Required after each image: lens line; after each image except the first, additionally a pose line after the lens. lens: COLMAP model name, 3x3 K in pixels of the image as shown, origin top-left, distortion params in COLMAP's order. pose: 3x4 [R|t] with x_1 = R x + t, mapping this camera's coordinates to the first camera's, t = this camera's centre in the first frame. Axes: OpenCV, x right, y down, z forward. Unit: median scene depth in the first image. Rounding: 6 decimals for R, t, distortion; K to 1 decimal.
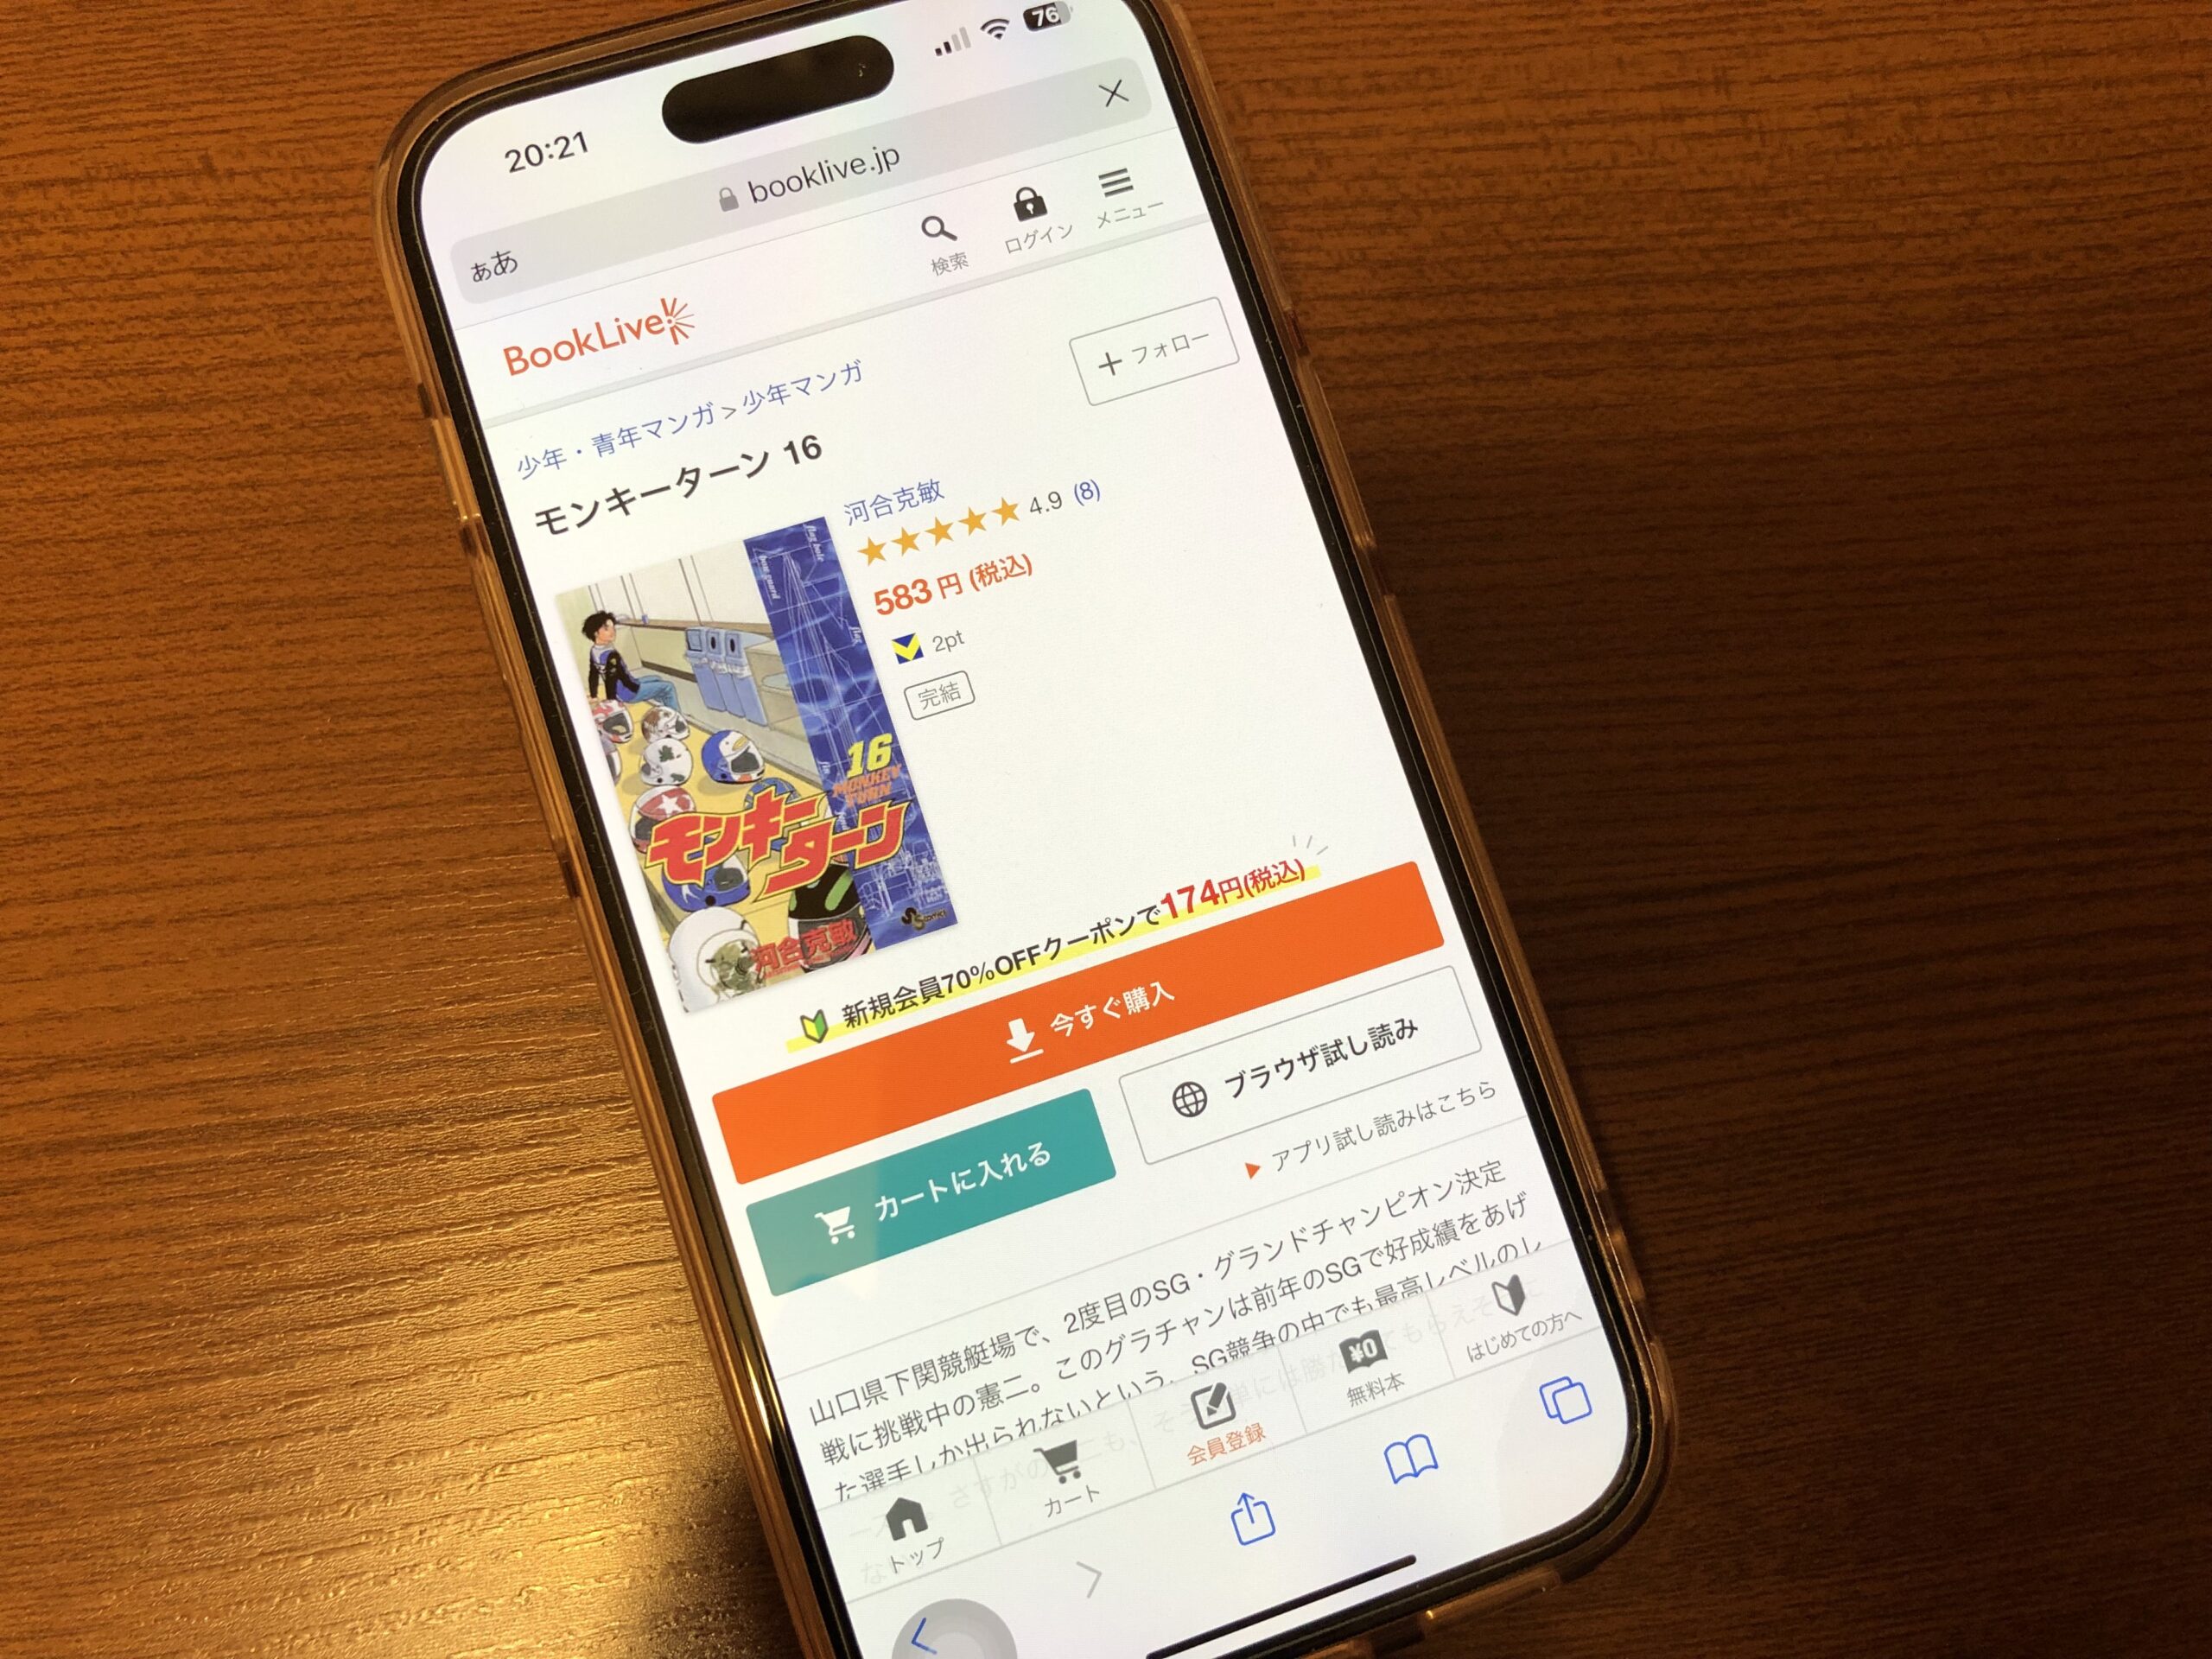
lens RADIAL K [[1811.0, 0, 1111.3], [0, 1811.0, 824.3], [0, 0, 1]] dist [0.001884, 0.002850]
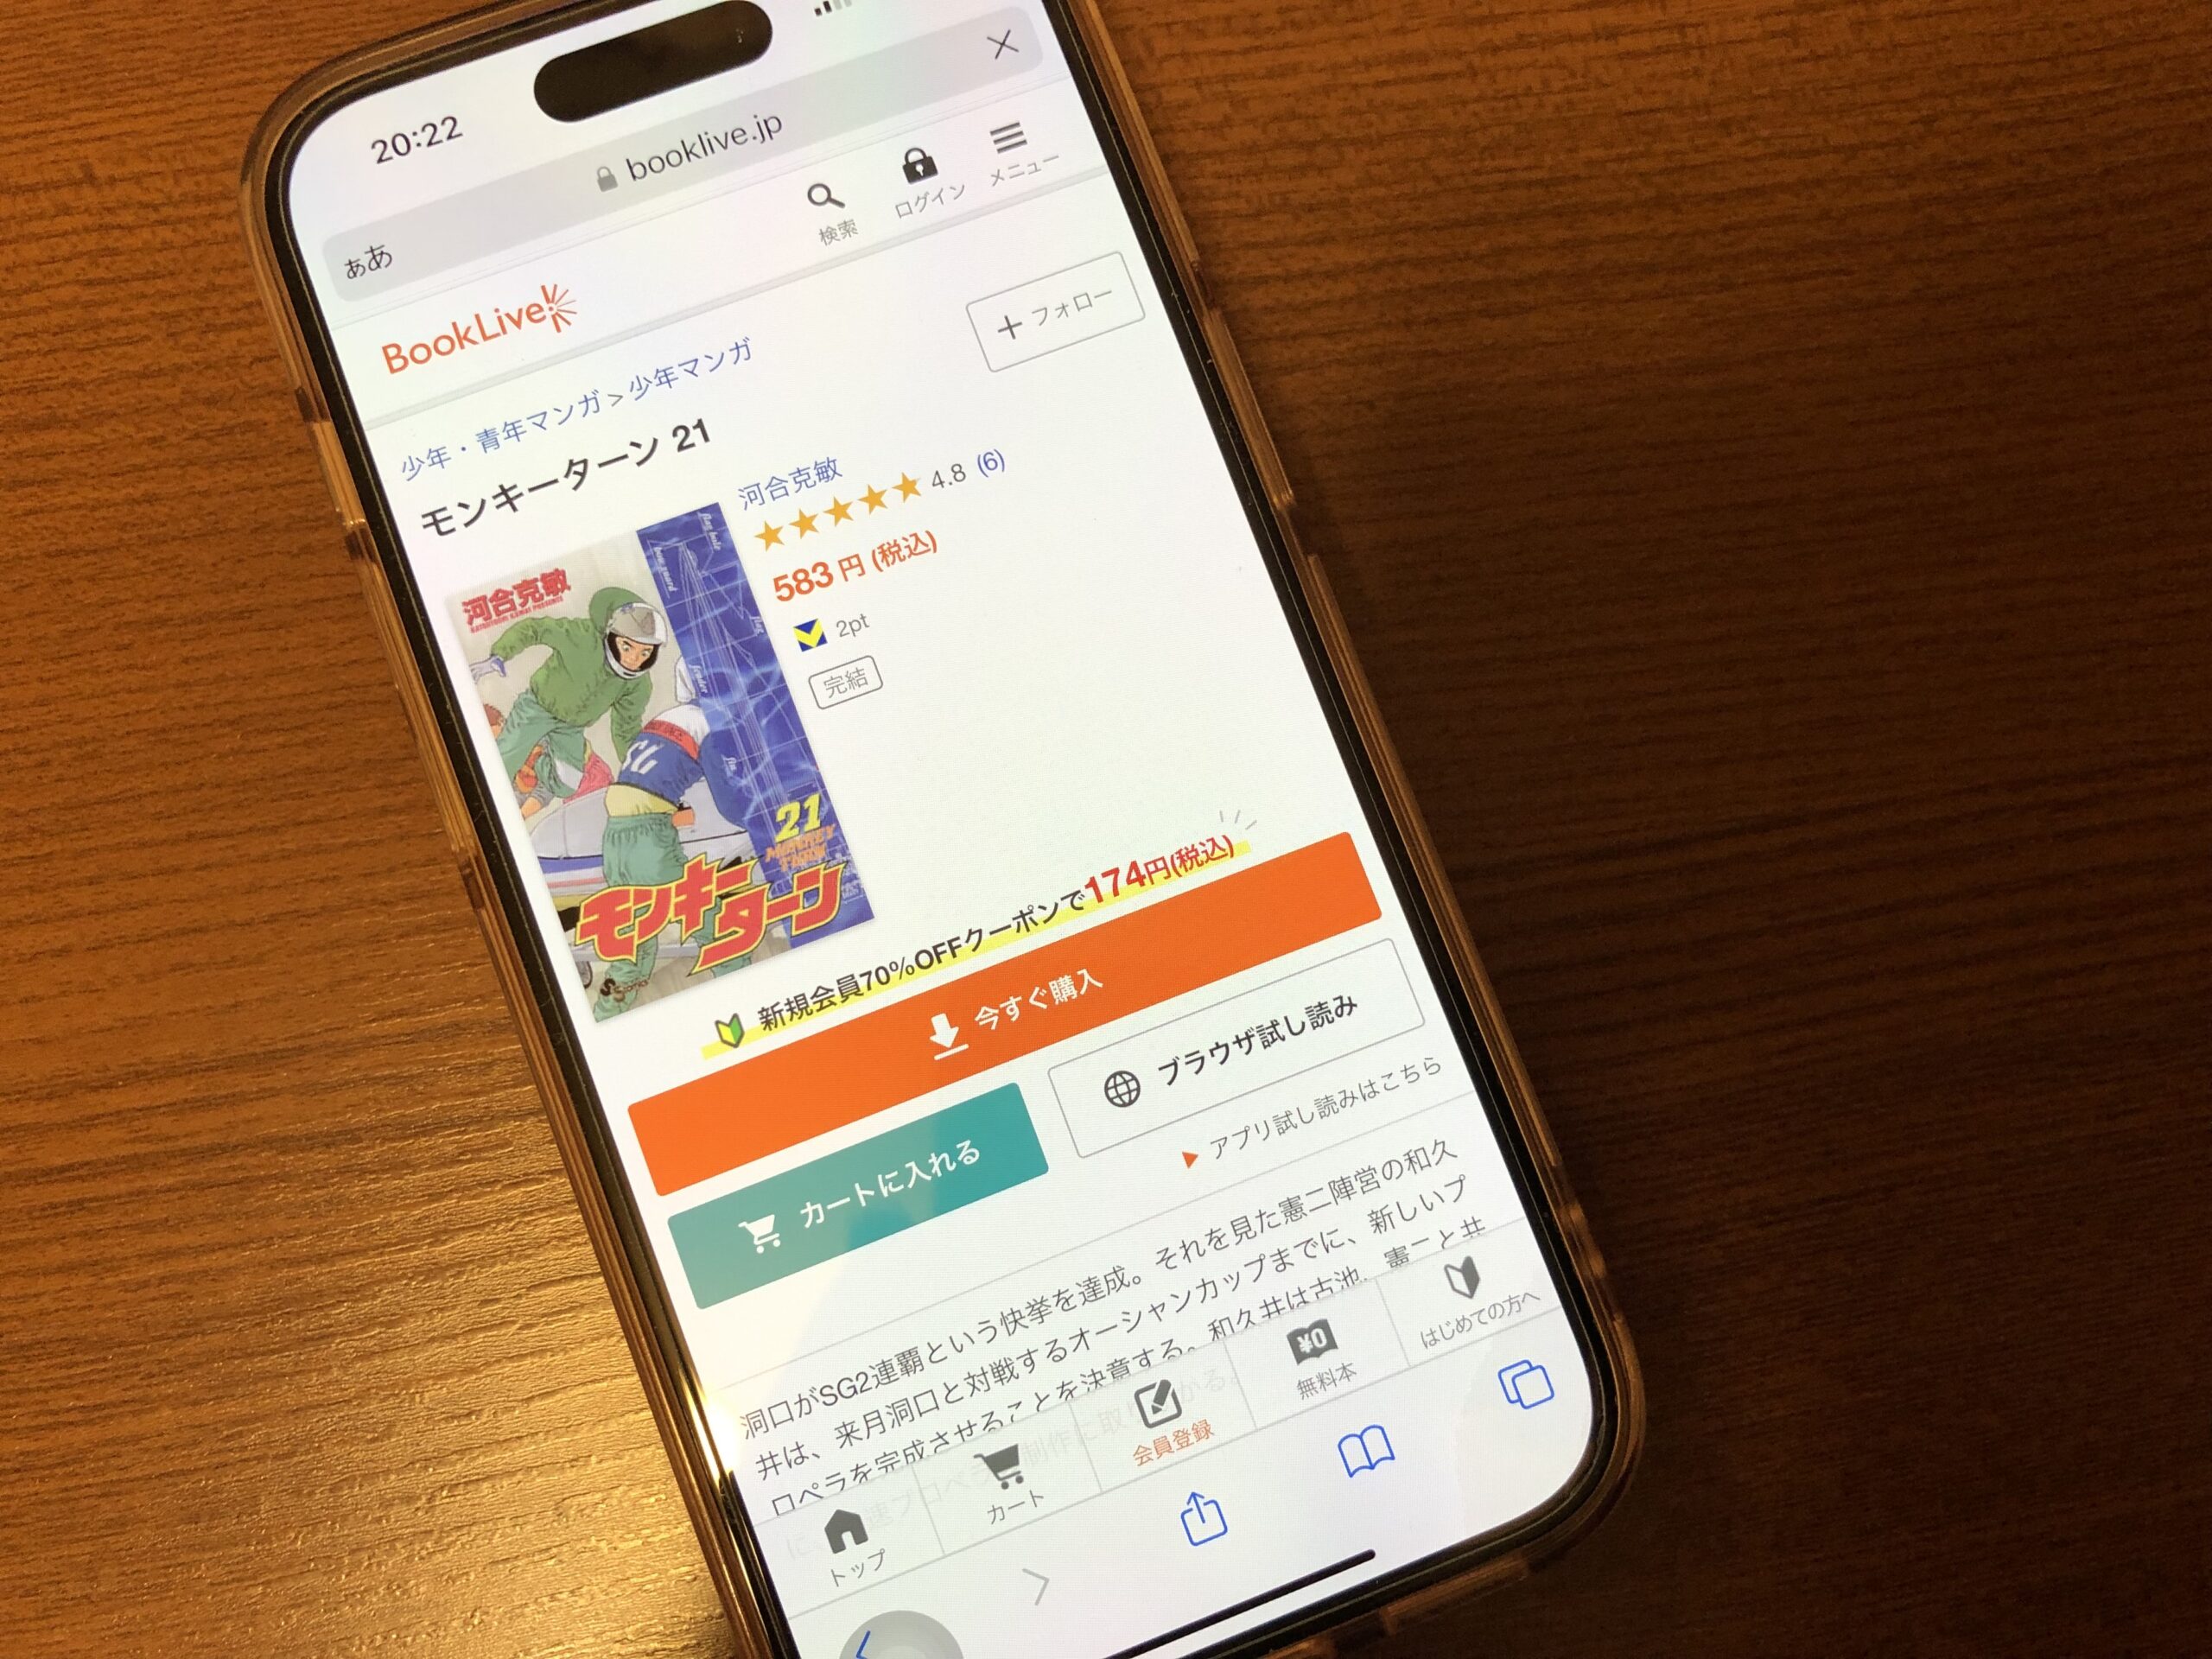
lens RADIAL K [[1817.2, 0, 1099.4], [0, 1817.2, 837.0], [0, 0, 1]] dist [-0.003548, 0.010130]
pose [[0.998526, -0.045491, -0.029608, 0.060377], [0.046163, 0.998682, 0.022432, -0.004189], [0.028549, -0.023766, 0.999310, 0.032293]]
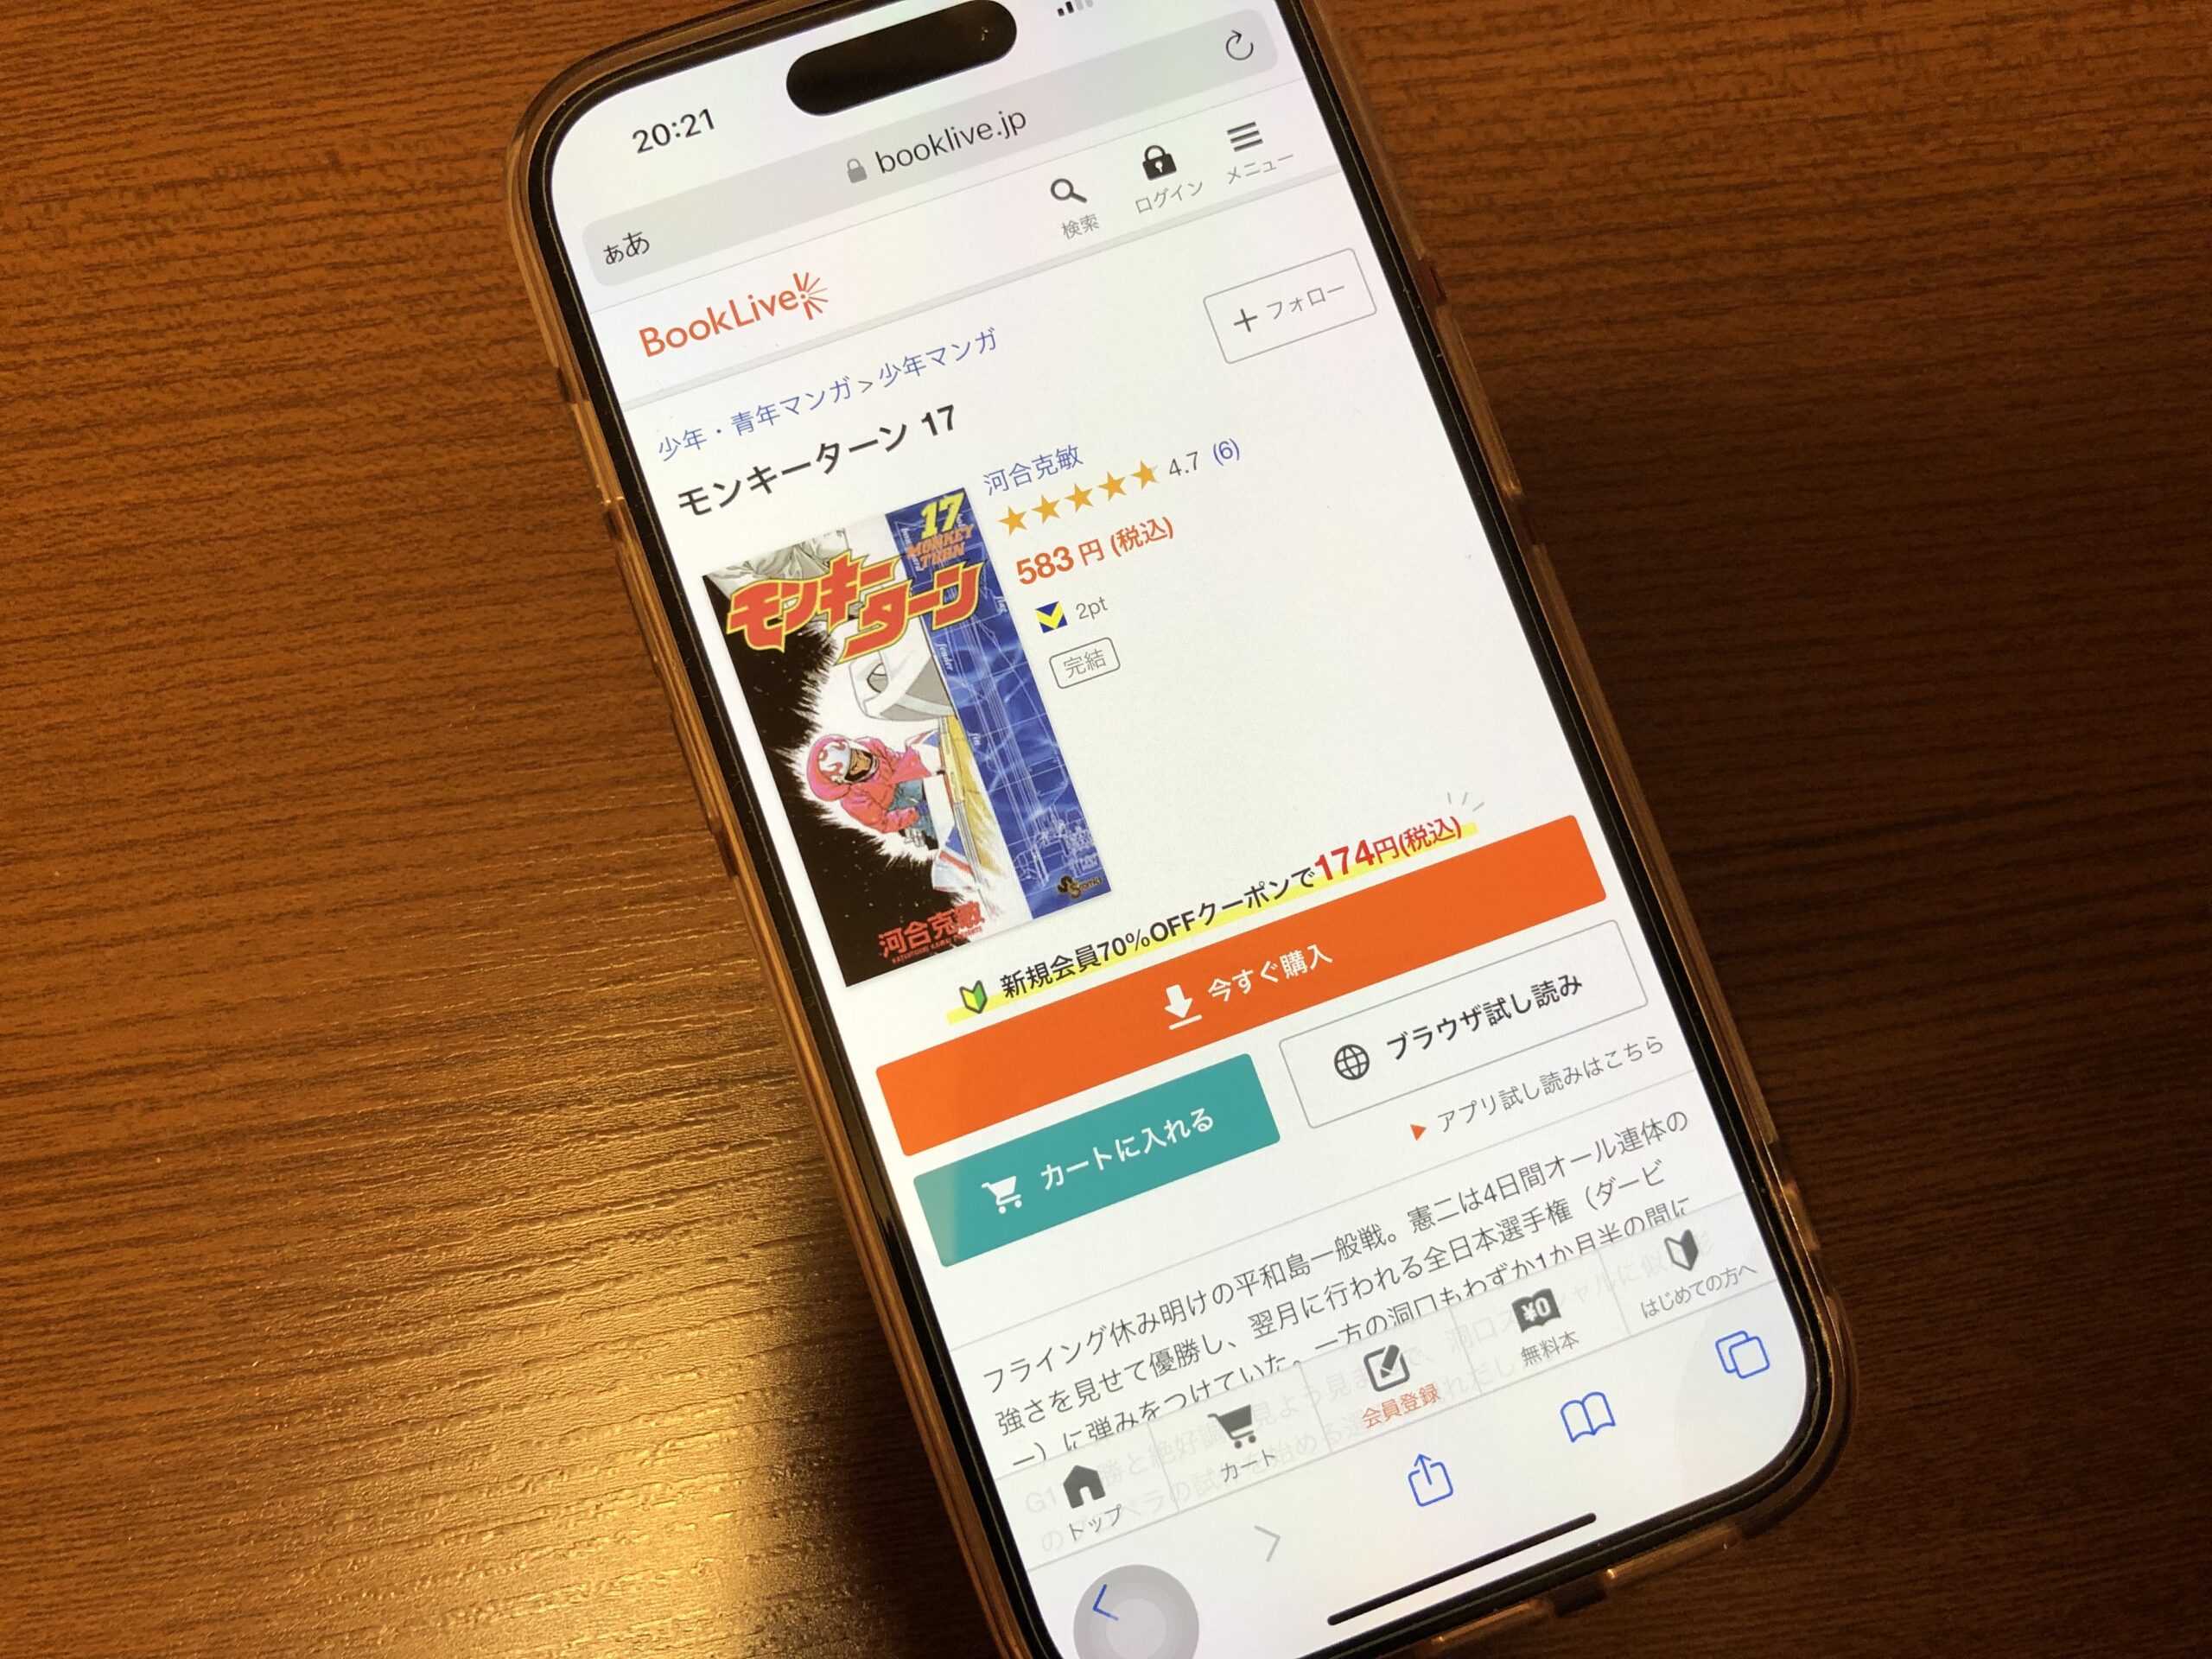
lens RADIAL K [[1811.0, 0, 1111.3], [0, 1811.0, 824.3], [0, 0, 1]] dist [0.001884, 0.002850]
pose [[0.998837, -0.030233, -0.037560, -0.042984], [0.030854, 0.999395, 0.016081, 0.002027], [0.037051, -0.017221, 0.999165, 0.004924]]
